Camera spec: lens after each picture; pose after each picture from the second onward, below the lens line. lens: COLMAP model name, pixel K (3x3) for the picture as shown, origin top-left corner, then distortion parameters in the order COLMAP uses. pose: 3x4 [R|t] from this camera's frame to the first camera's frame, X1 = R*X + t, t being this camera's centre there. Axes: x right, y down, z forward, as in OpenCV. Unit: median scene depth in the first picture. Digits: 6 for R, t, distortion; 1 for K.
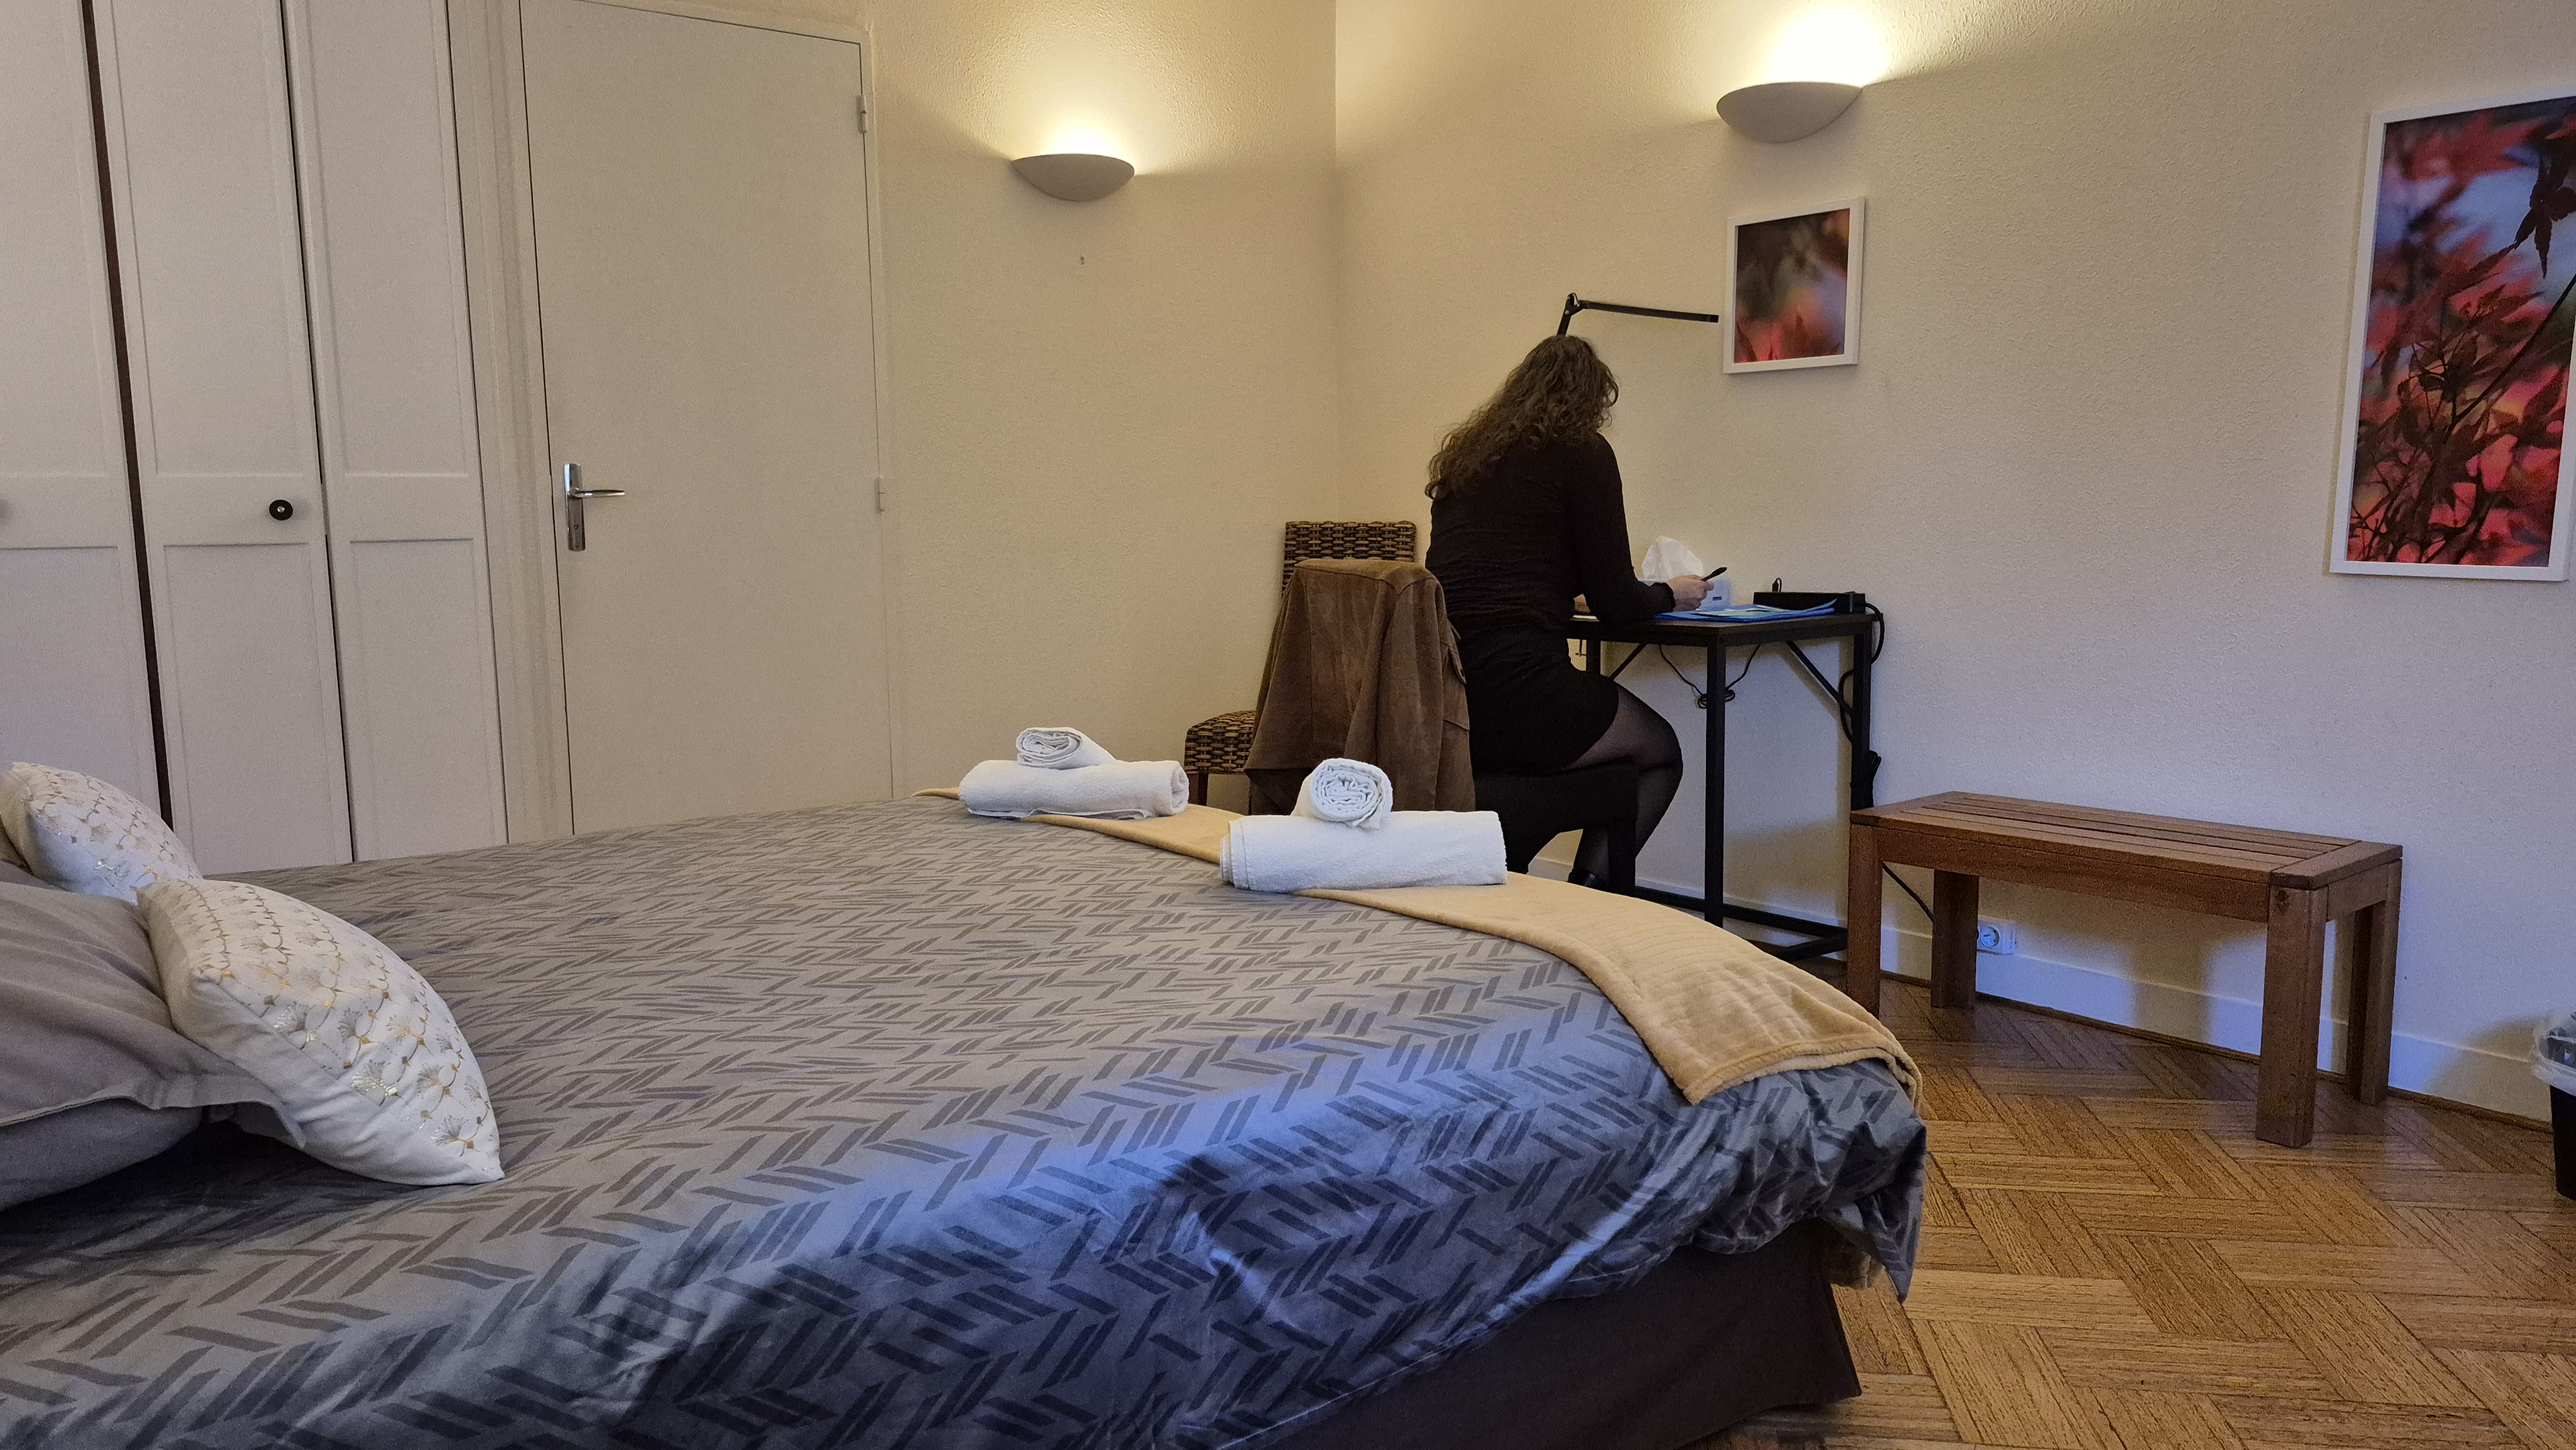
lens RADIAL K [[1805.6, 0, 1288.0], [0, 1805.6, 725.0], [0, 0, 1]] dist [0.036981, -0.071411]
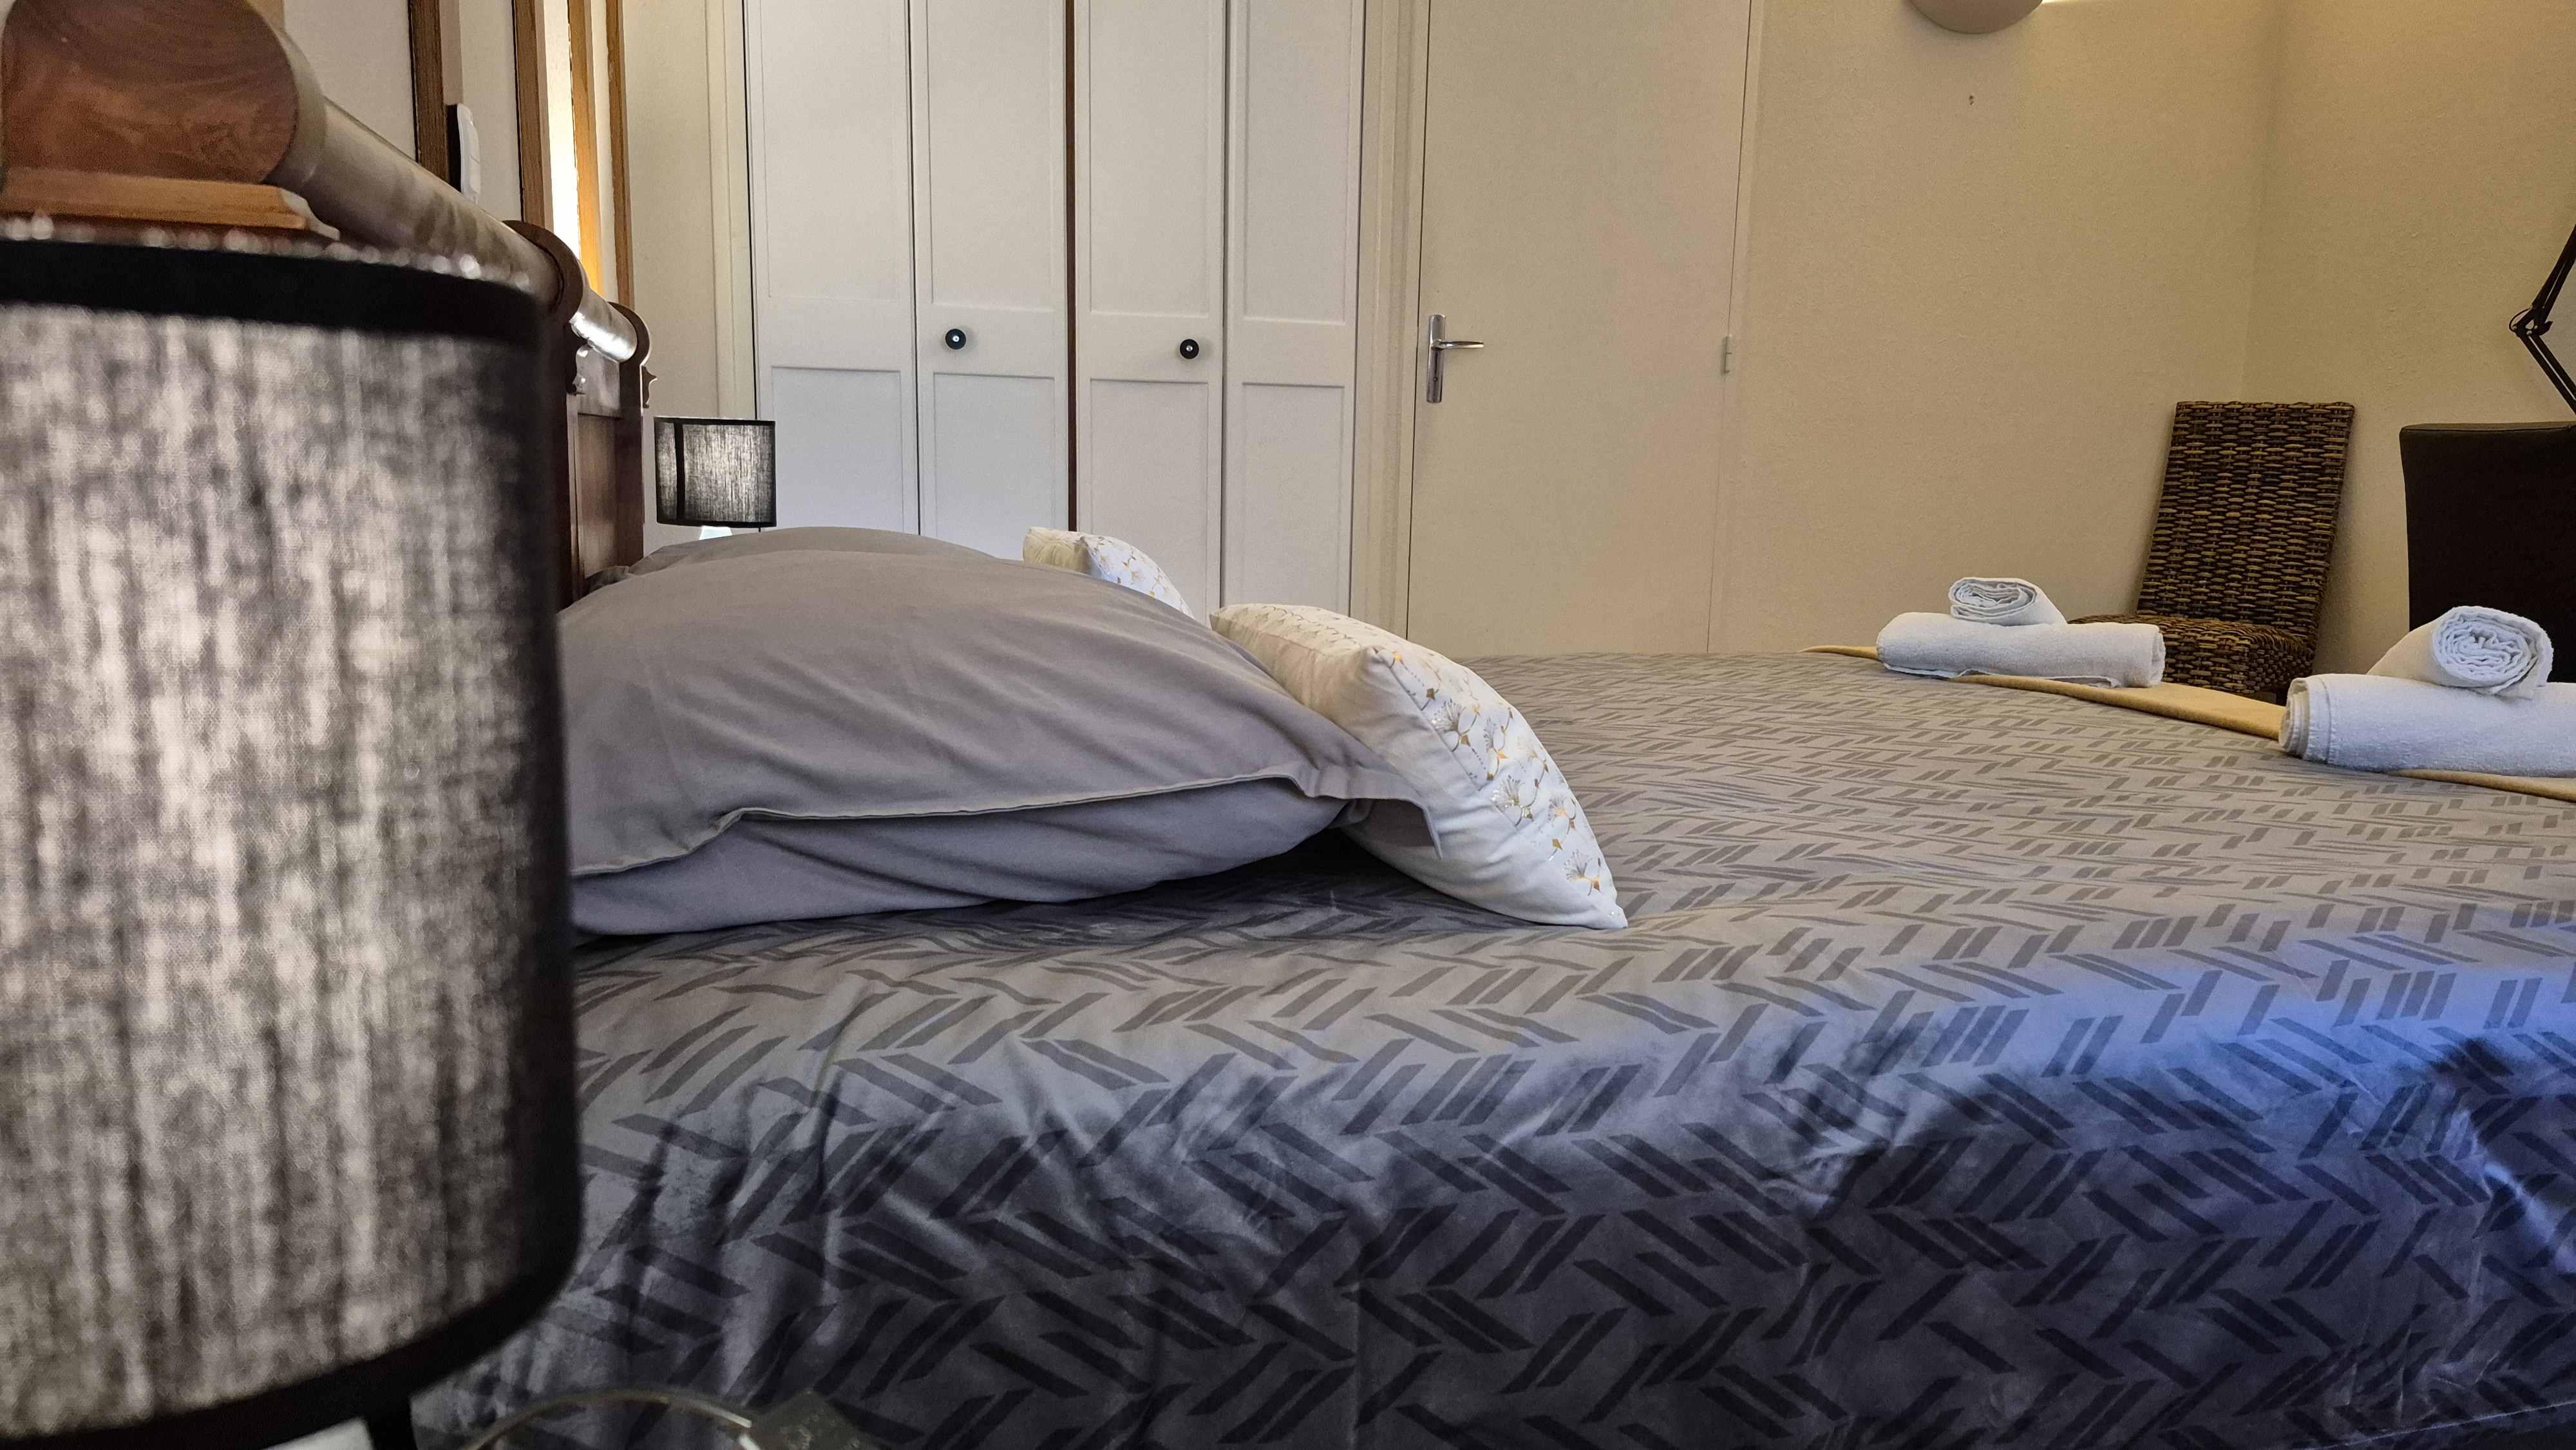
lens RADIAL K [[1834.6, 0, 1283.9], [0, 1834.6, 673.3], [0, 0, 1]] dist [0.043126, -0.070380]
pose [[0.916152, 0.081717, -0.392414, -0.253179], [-0.072873, 0.996639, 0.037408, 0.107830], [0.394152, -0.005675, 0.919028, 0.106351]]
